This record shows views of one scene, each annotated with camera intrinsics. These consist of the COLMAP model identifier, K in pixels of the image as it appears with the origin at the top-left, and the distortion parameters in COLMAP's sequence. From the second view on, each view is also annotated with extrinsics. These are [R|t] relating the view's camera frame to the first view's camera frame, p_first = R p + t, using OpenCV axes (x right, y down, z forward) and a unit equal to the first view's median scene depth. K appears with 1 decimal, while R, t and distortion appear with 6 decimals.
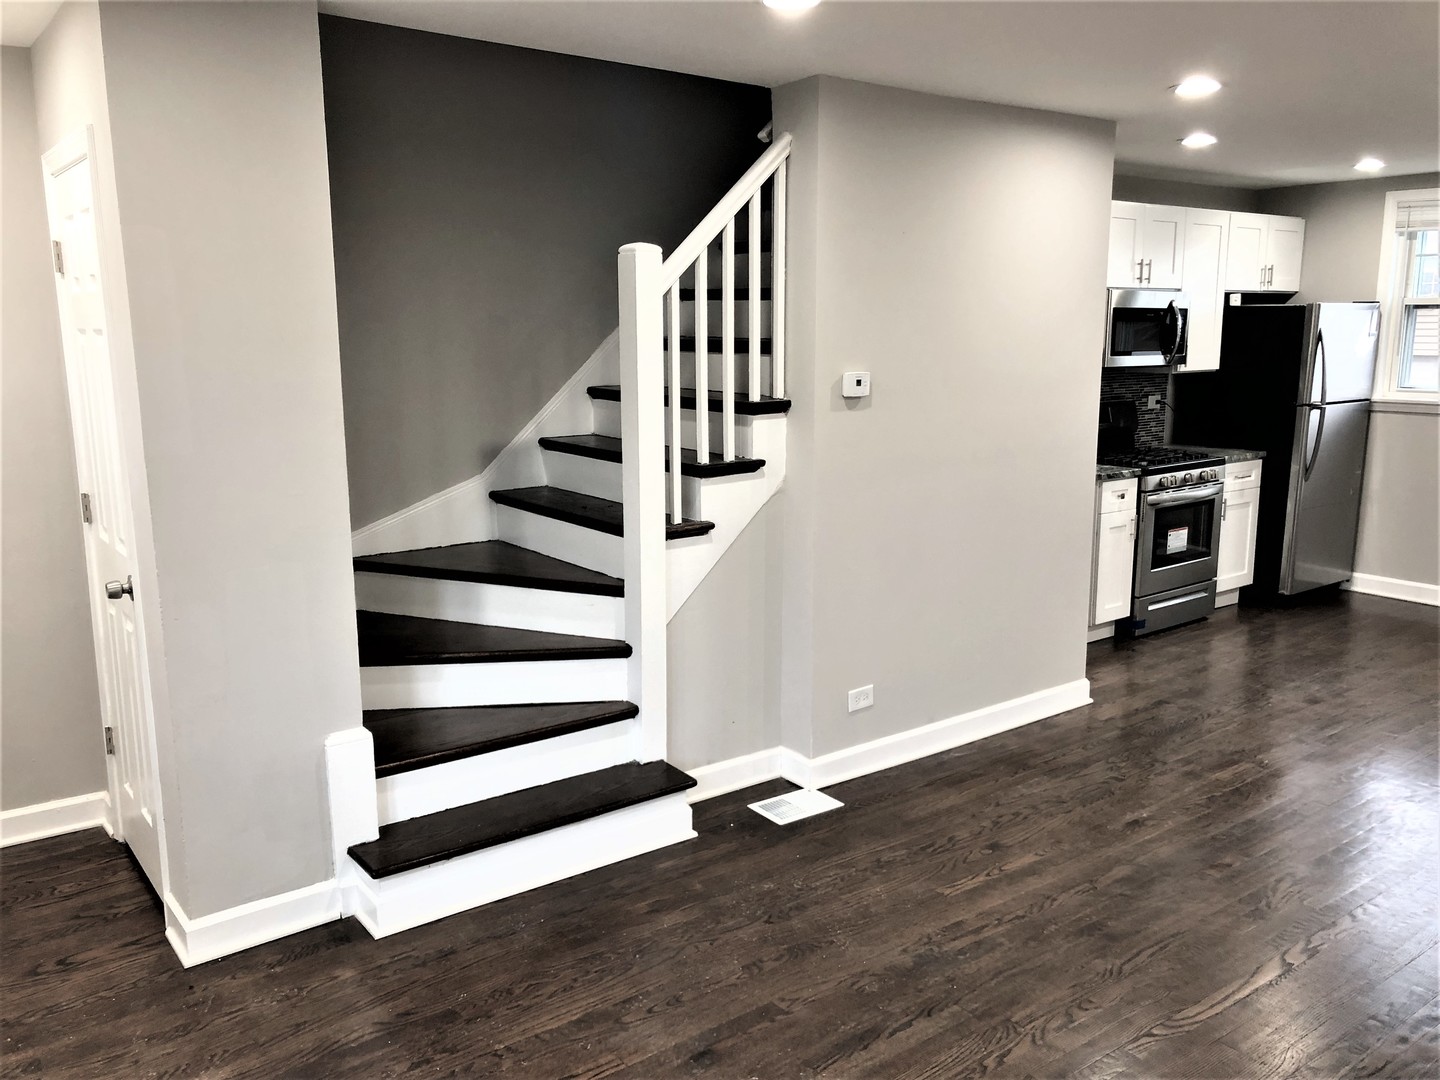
lens RADIAL K [[1175.1, 0, 727.0], [0, 1175.1, 542.4], [0, 0, 1]] dist [0.035120, -0.025758]
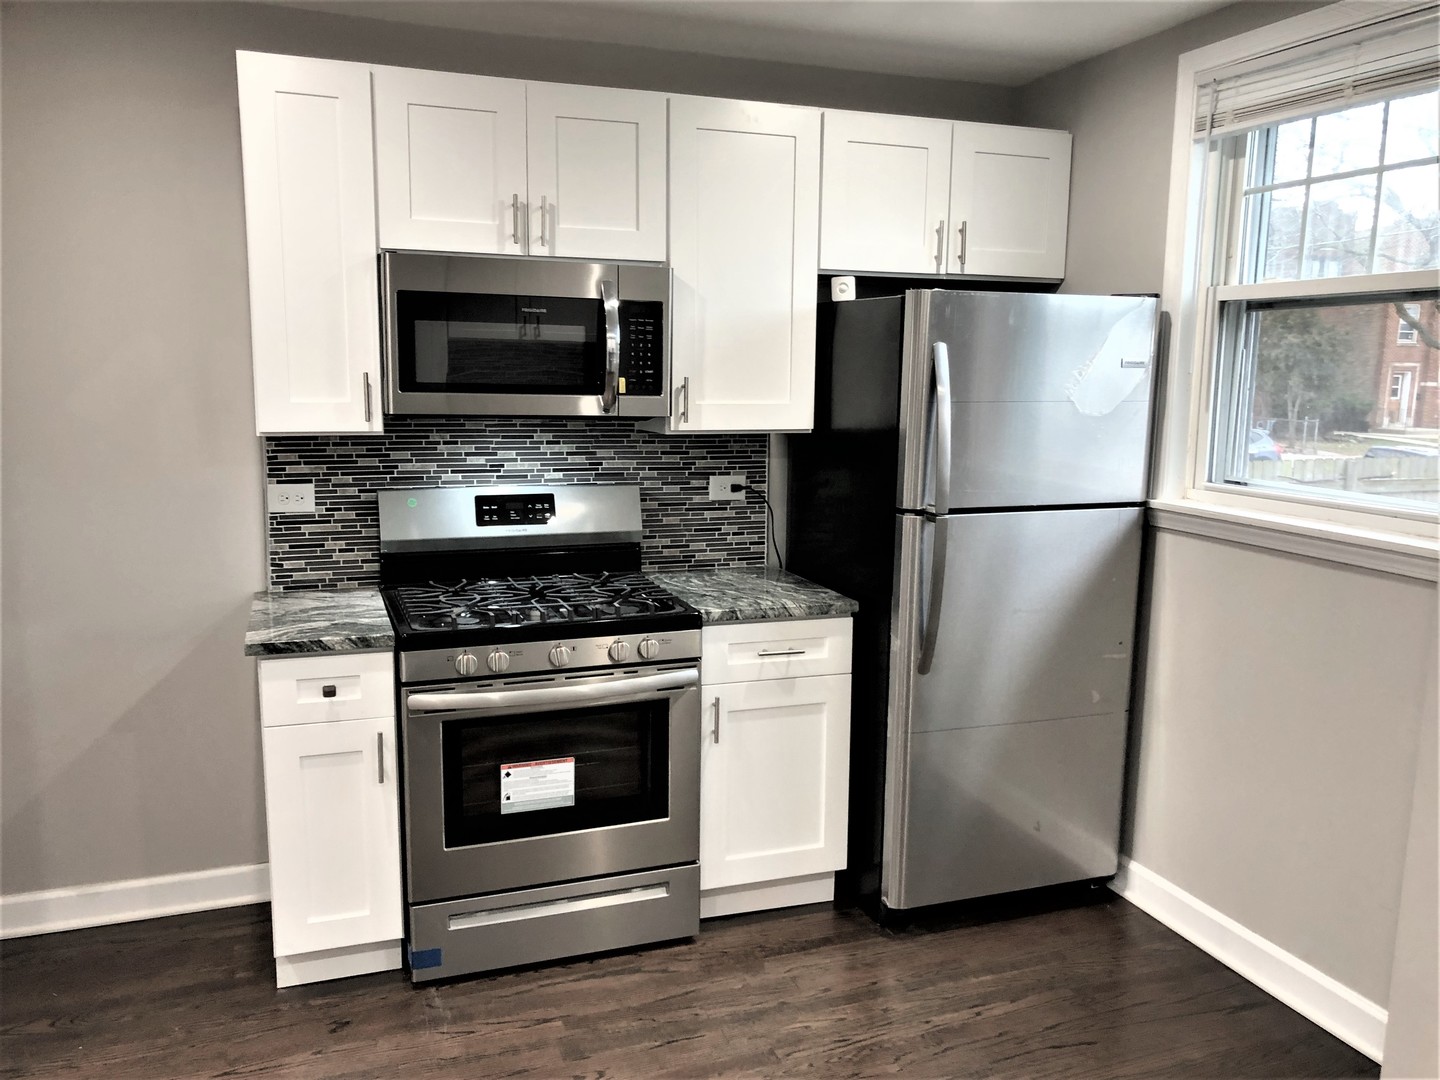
lens RADIAL K [[1175.1, 0, 783.5], [0, 1175.1, 561.4], [0, 0, 1]] dist [0.035120, -0.025758]
pose [[0.955148, 0.061157, -0.289745, 0.554889], [-0.068304, 0.997558, -0.014610, -0.083105], [0.288144, 0.033745, 0.956992, 0.526182]]
